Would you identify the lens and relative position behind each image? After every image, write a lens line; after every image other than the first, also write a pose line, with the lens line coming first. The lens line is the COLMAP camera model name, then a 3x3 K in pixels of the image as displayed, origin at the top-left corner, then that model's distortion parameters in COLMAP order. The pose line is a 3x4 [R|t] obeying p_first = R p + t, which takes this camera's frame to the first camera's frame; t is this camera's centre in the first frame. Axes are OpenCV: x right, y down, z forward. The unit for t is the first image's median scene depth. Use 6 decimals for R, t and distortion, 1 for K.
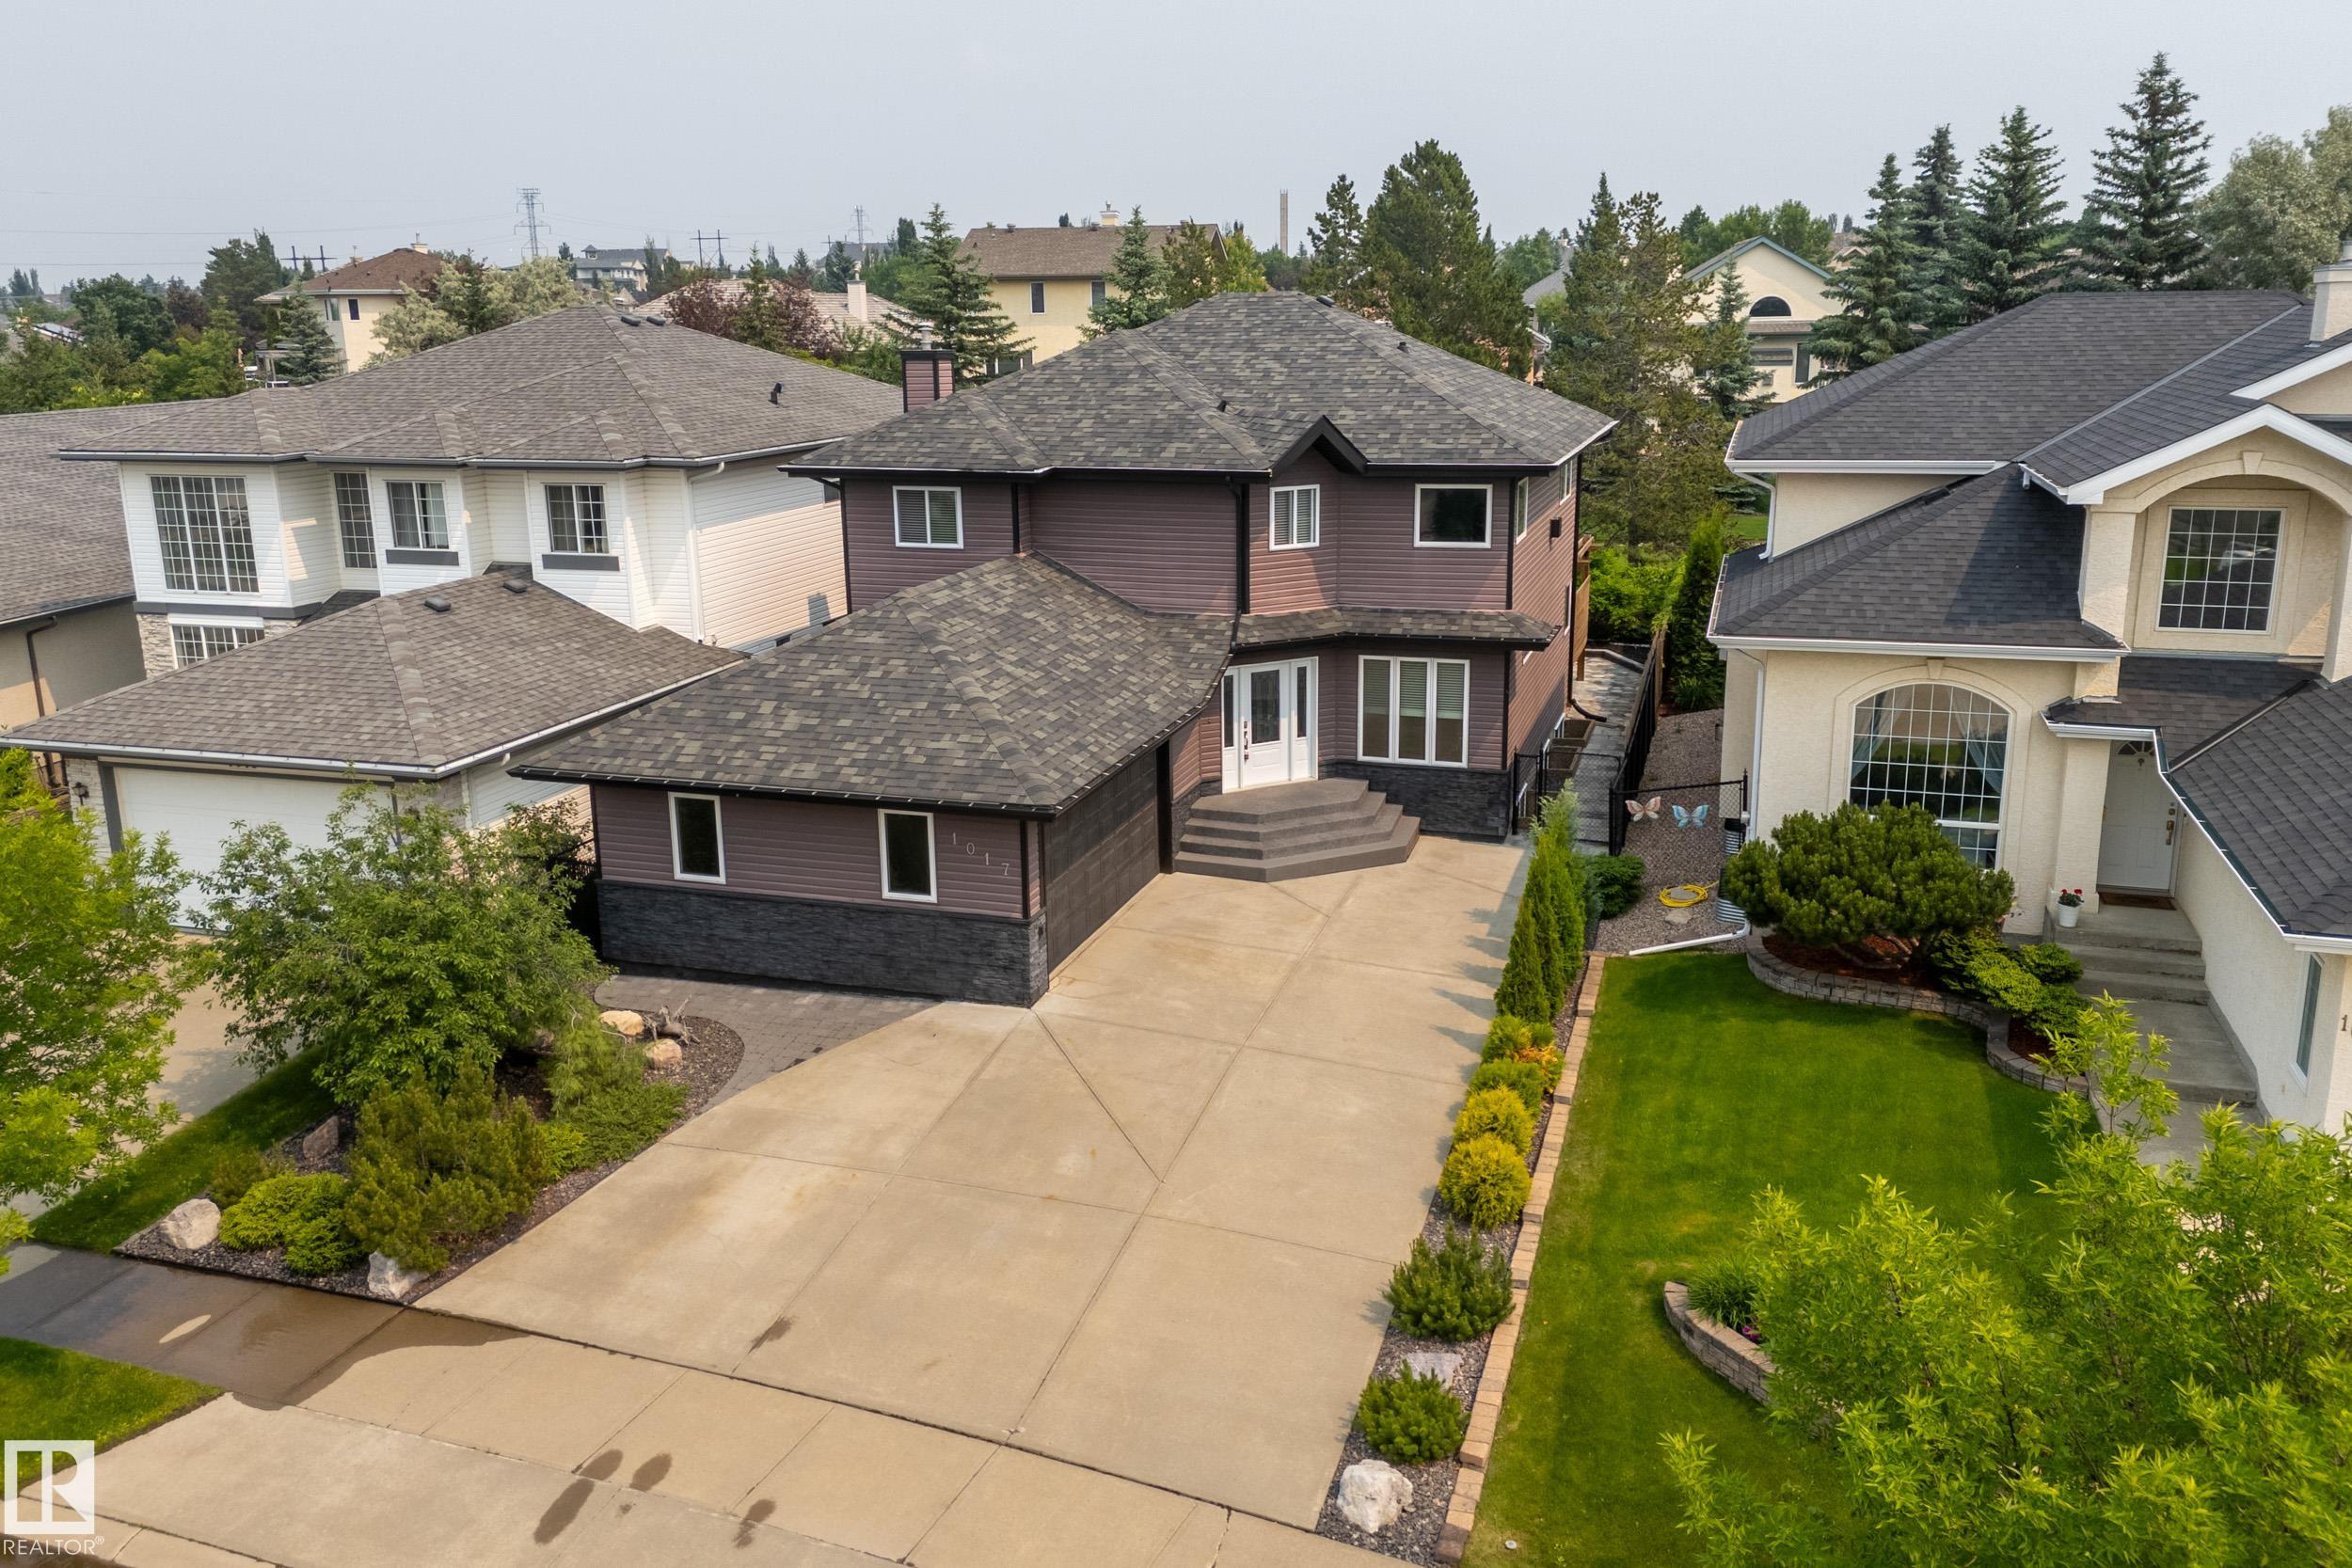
lens RADIAL K [[1751.6, 0, 1175.3], [0, 1751.6, 743.4], [0, 0, 1]] dist [0.076954, -0.063622]
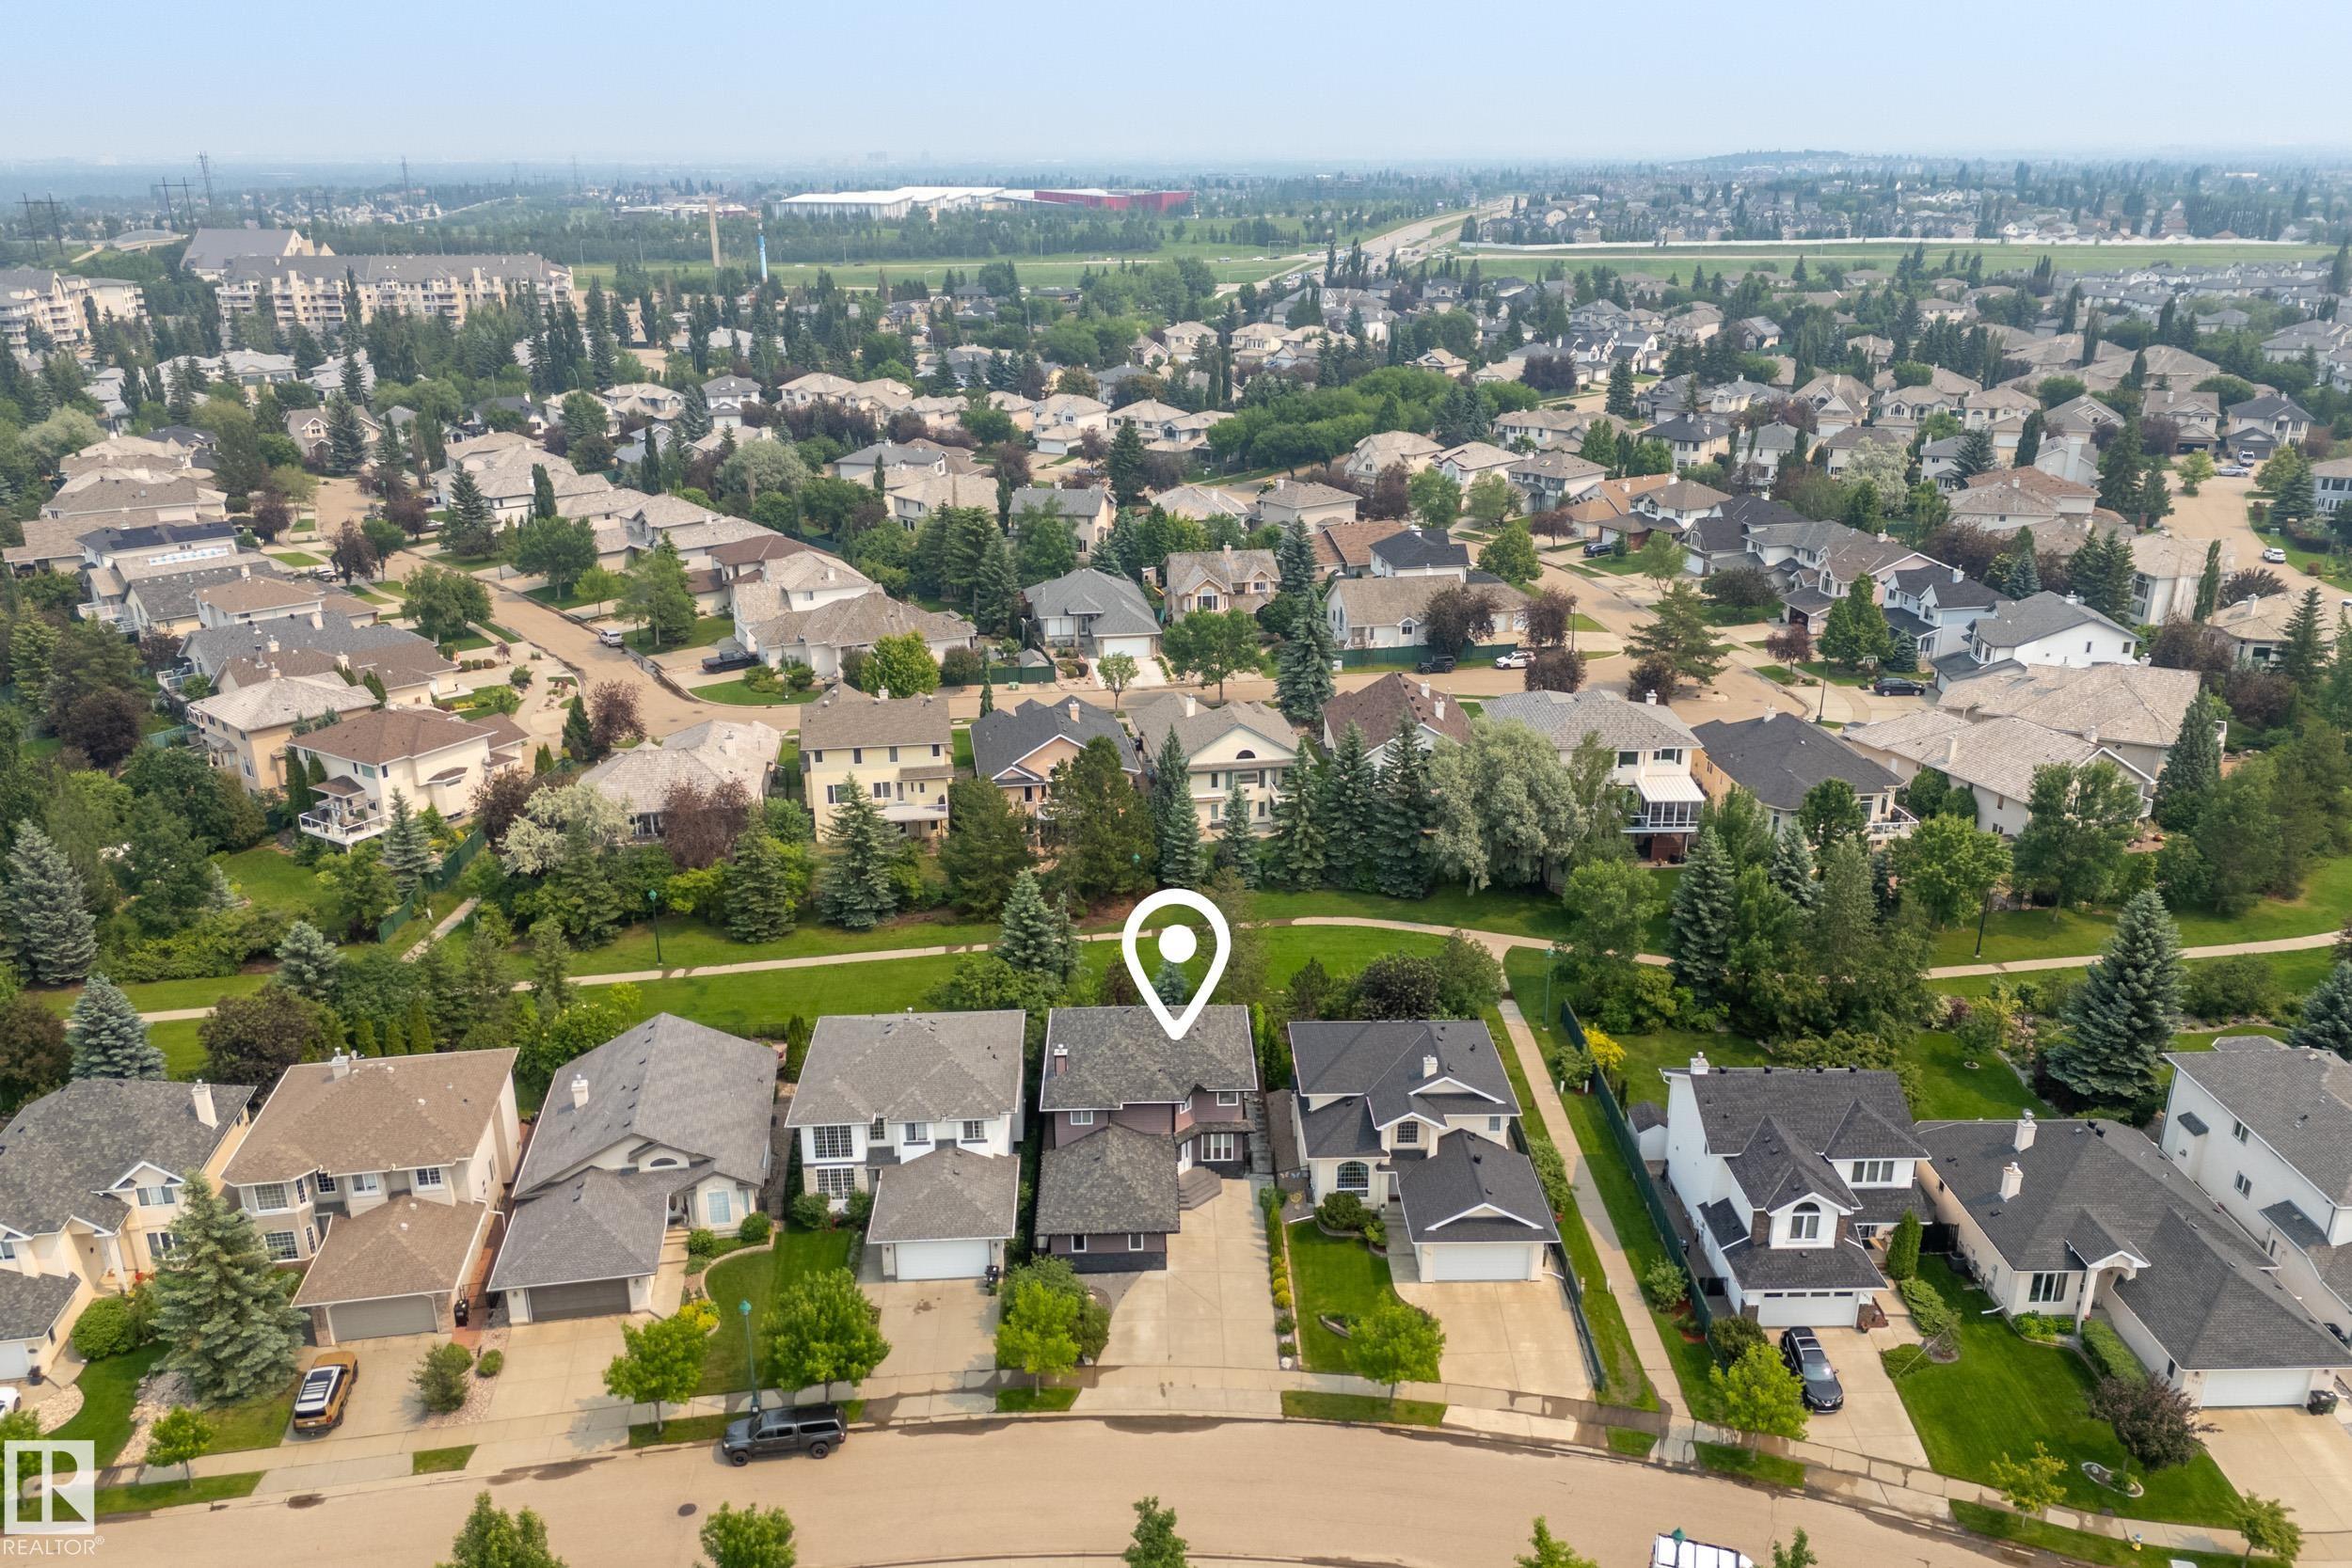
lens RADIAL K [[1720.7, 0, 1175.2], [0, 1720.7, 867.3], [0, 0, 1]] dist [0.189199, -0.084449]
pose [[0.942684, -0.118243, 0.312035, -1.082091], [0.073762, 0.985820, 0.150726, -1.237775], [-0.325433, -0.119071, 0.938038, -2.436916]]
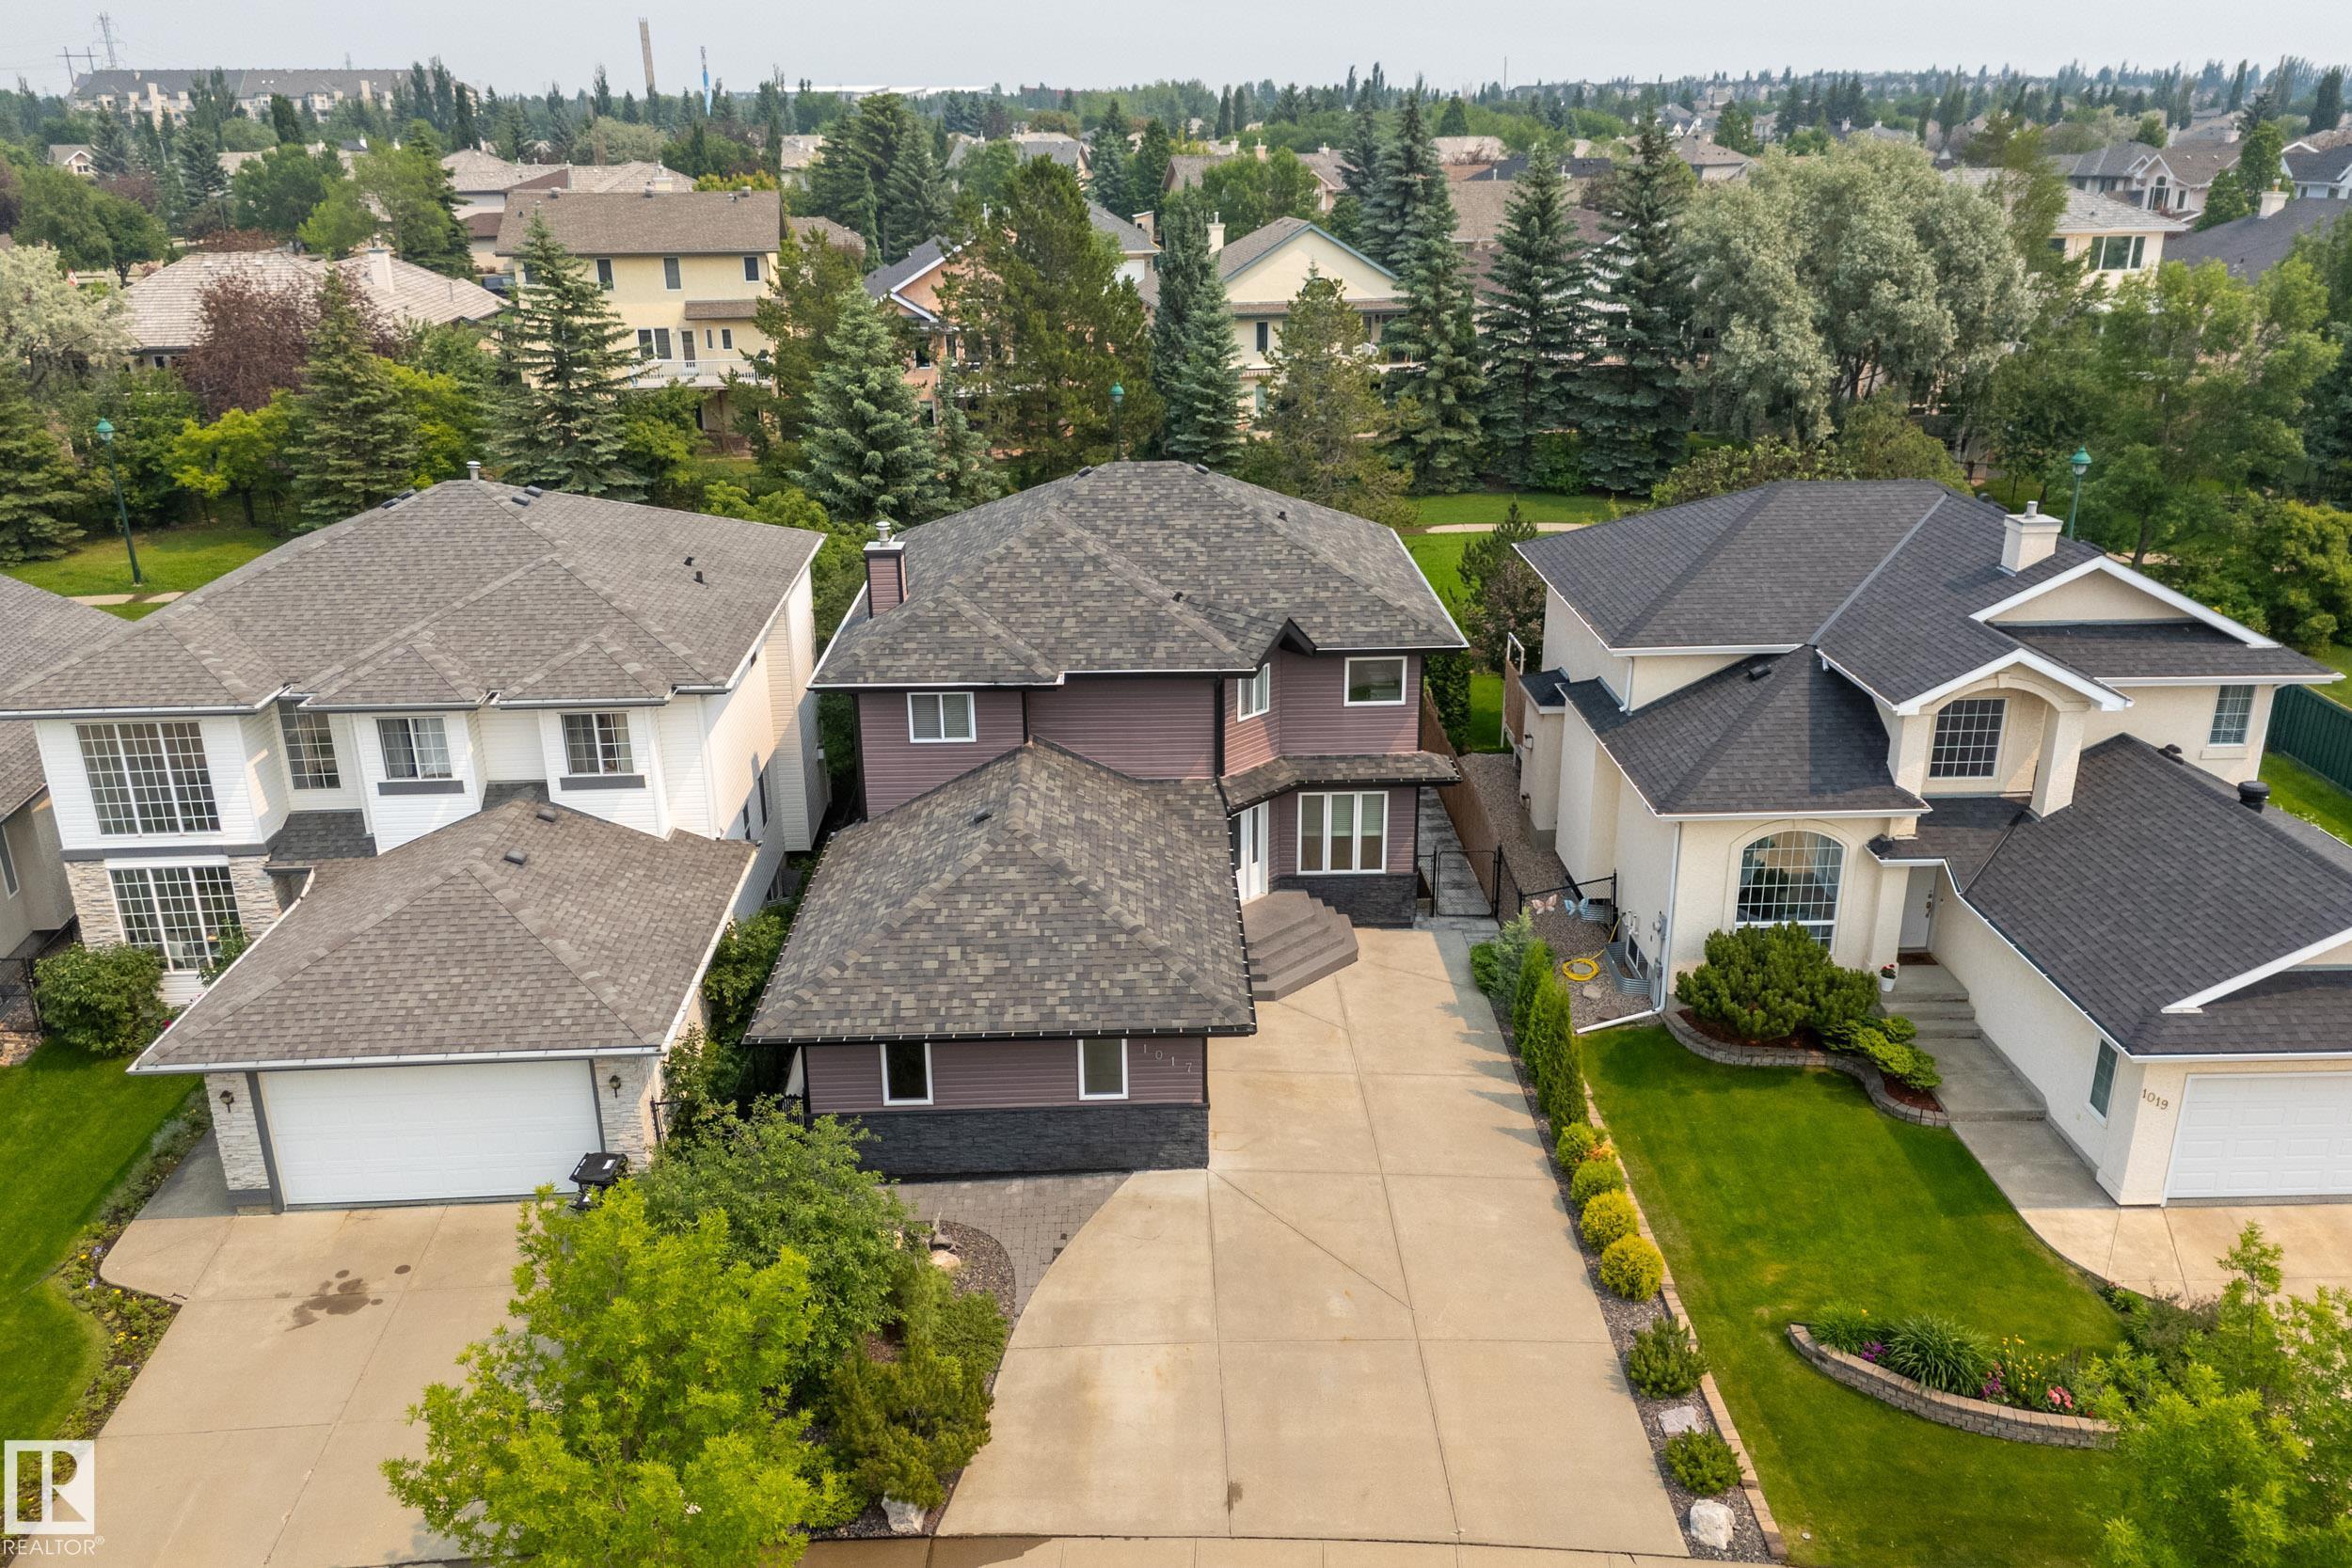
lens RADIAL K [[1764.5, 0, 1176.0], [0, 1764.5, 784.0], [0, 0, 1]] dist [0.082929, -0.078598]
pose [[0.941357, -0.112242, 0.318196, -0.409000], [0.076580, 0.989511, 0.122491, -0.239125], [-0.328607, -0.090940, 0.940078, -0.138319]]
